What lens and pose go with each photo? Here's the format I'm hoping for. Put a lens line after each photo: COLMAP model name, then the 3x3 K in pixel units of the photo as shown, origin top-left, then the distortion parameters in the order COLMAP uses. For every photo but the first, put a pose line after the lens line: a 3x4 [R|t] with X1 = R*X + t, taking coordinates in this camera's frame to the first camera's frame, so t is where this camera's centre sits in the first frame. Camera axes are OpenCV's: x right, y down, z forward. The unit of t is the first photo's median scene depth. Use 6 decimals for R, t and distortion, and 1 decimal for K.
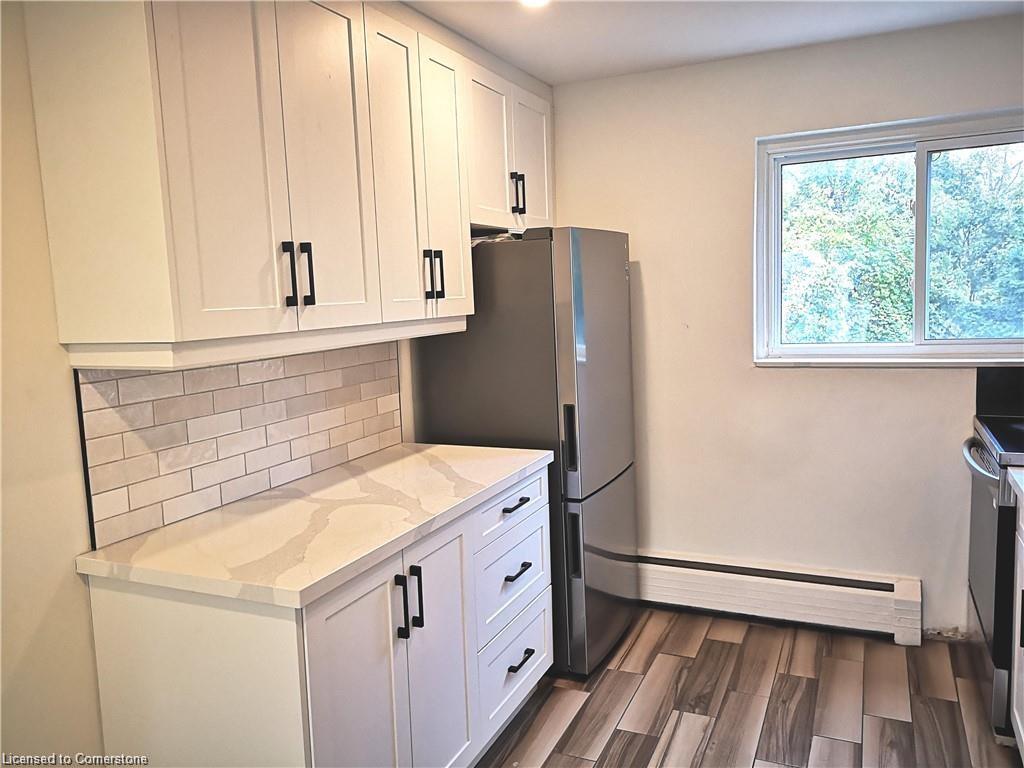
lens RADIAL K [[795.3, 0, 512.0], [0, 795.3, 384.0], [0, 0, 1]] dist [0.060149, -0.061008]
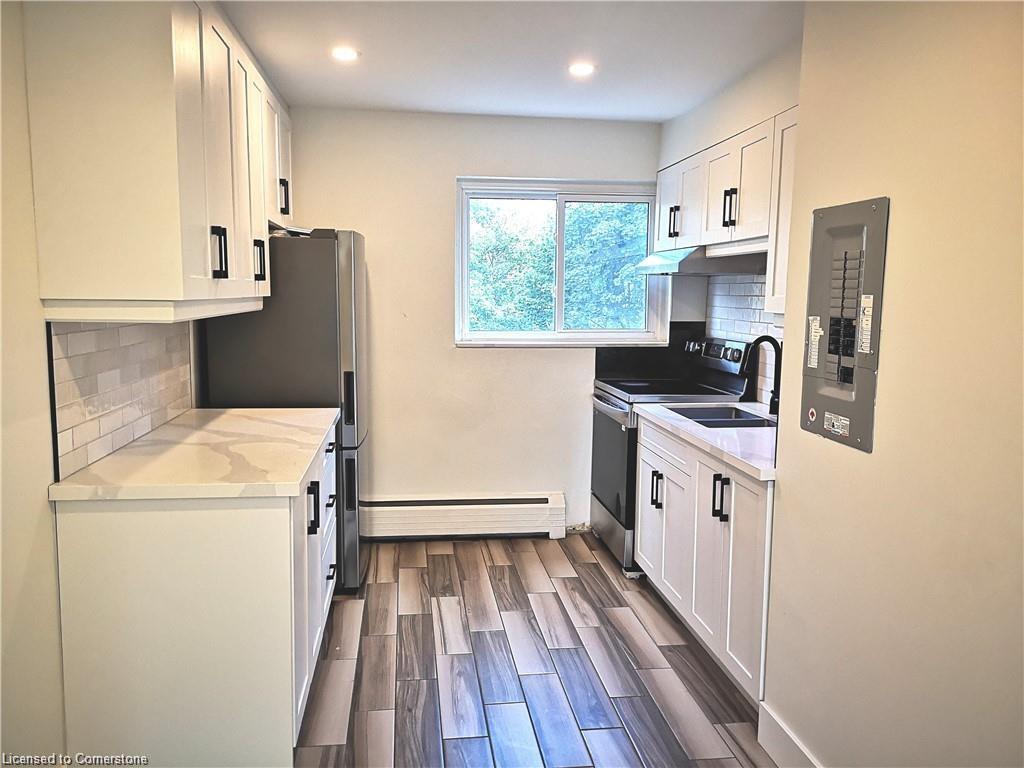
lens RADIAL K [[795.3, 0, 512.0], [0, 795.3, 384.0], [0, 0, 1]] dist [0.060149, -0.061008]
pose [[0.849476, -0.012363, 0.527483, -0.347832], [0.016405, 0.999861, -0.002986, 0.049710], [-0.527373, 0.011189, 0.849560, -0.190194]]
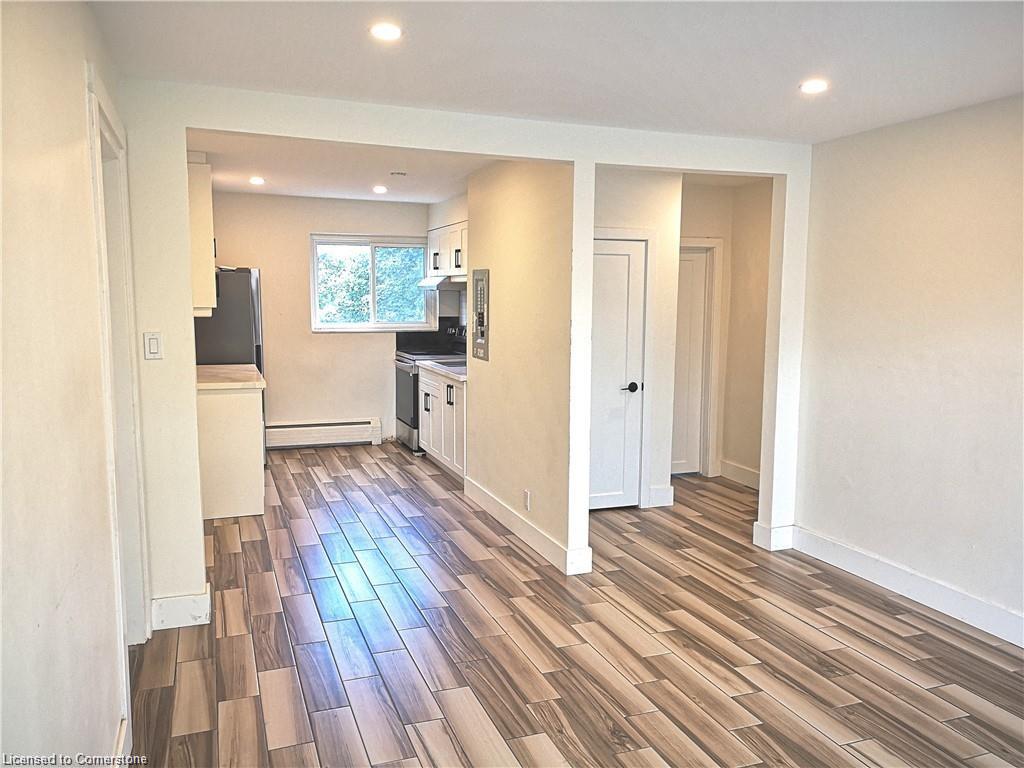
lens RADIAL K [[757.6, 0, 512.0], [0, 757.6, 384.0], [0, 0, 1]] dist [0.003949, -0.000571]
pose [[0.703755, -0.038960, 0.709374, -0.906709], [0.047379, 0.998846, 0.007854, 0.145883], [-0.708862, 0.028082, 0.704788, -0.994611]]
